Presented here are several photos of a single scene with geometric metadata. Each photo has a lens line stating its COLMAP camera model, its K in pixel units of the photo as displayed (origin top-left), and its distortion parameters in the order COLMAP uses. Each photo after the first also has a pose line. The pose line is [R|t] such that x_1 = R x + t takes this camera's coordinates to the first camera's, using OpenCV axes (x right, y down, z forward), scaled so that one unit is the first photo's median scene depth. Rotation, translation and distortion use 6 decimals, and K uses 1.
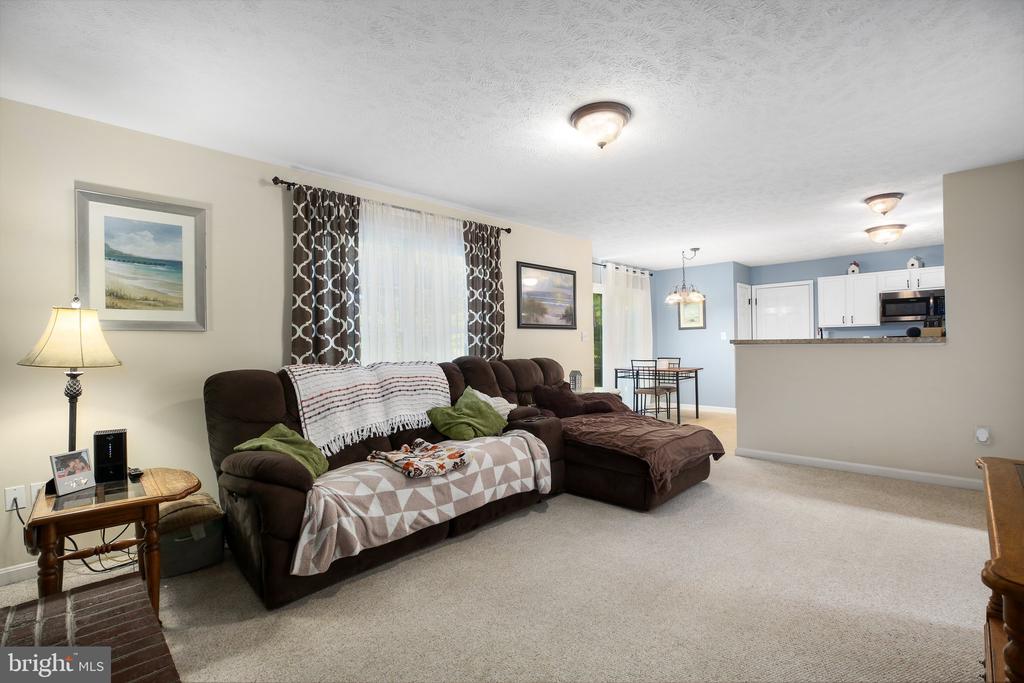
lens RADIAL K [[471.3, 0, 523.1], [0, 471.3, 339.8], [0, 0, 1]] dist [-0.040244, 0.010663]
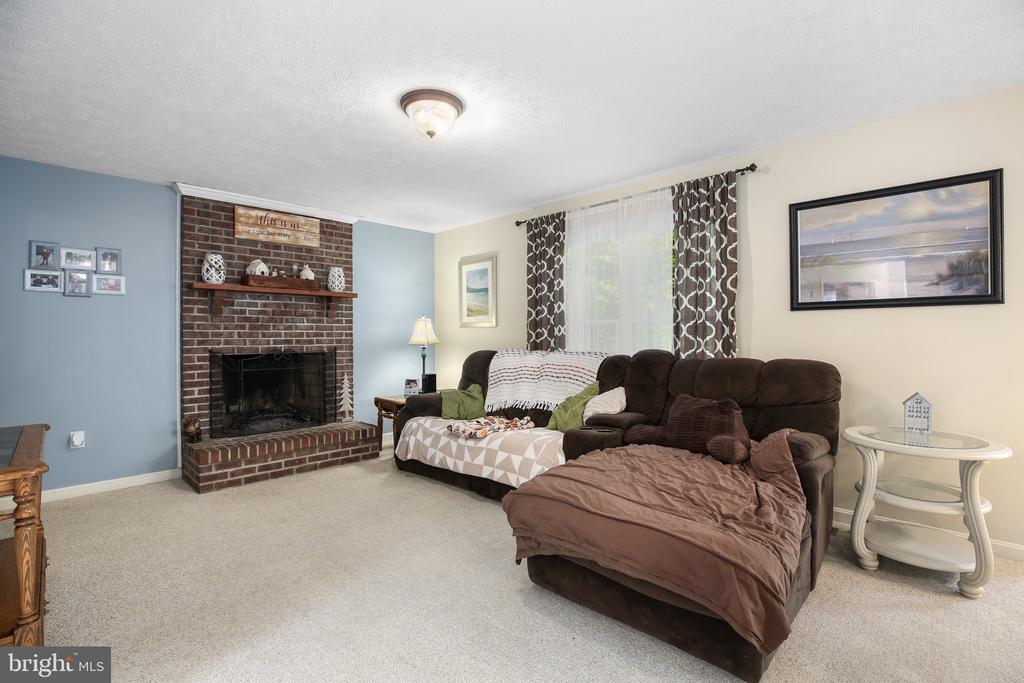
lens RADIAL K [[470.0, 0, 514.9], [0, 470.0, 336.1], [0, 0, 1]] dist [-0.040456, 0.011111]
pose [[-0.000895, 0.015524, -0.999879, 0.770294], [0.015747, 0.999756, 0.015508, -0.007254], [0.999876, -0.015732, -0.001139, 0.792594]]
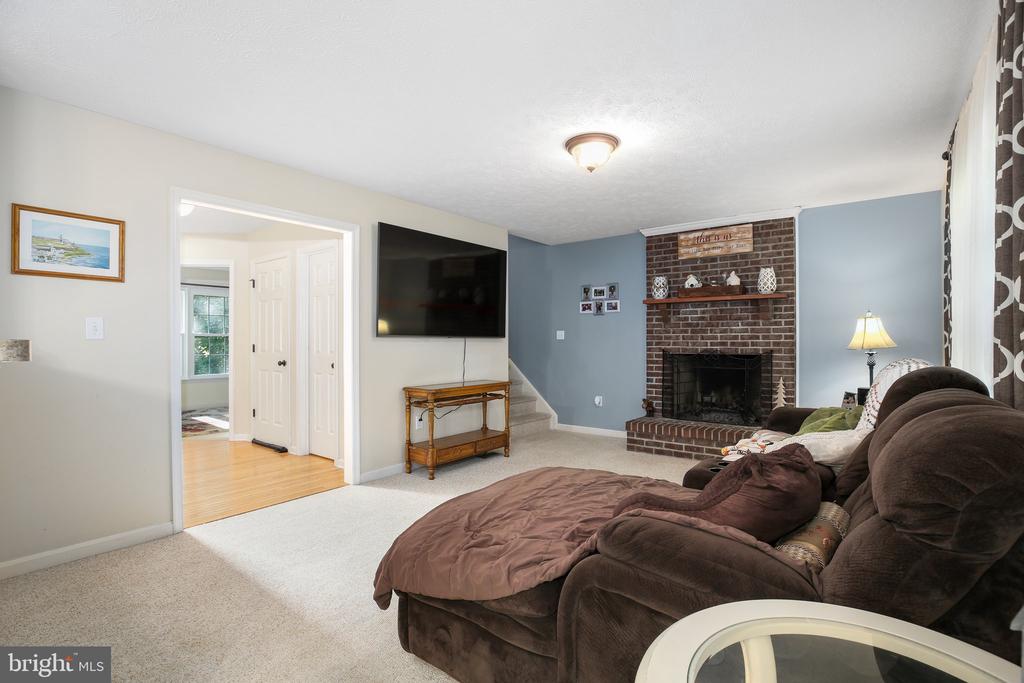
lens RADIAL K [[485.4, 0, 517.0], [0, 485.4, 341.5], [0, 0, 1]] dist [-0.041833, 0.000055]
pose [[-0.993633, 0.020092, -0.110863, 0.329284], [0.020985, 0.999756, -0.006891, 0.006363], [0.110698, -0.009174, -0.993812, 1.455759]]
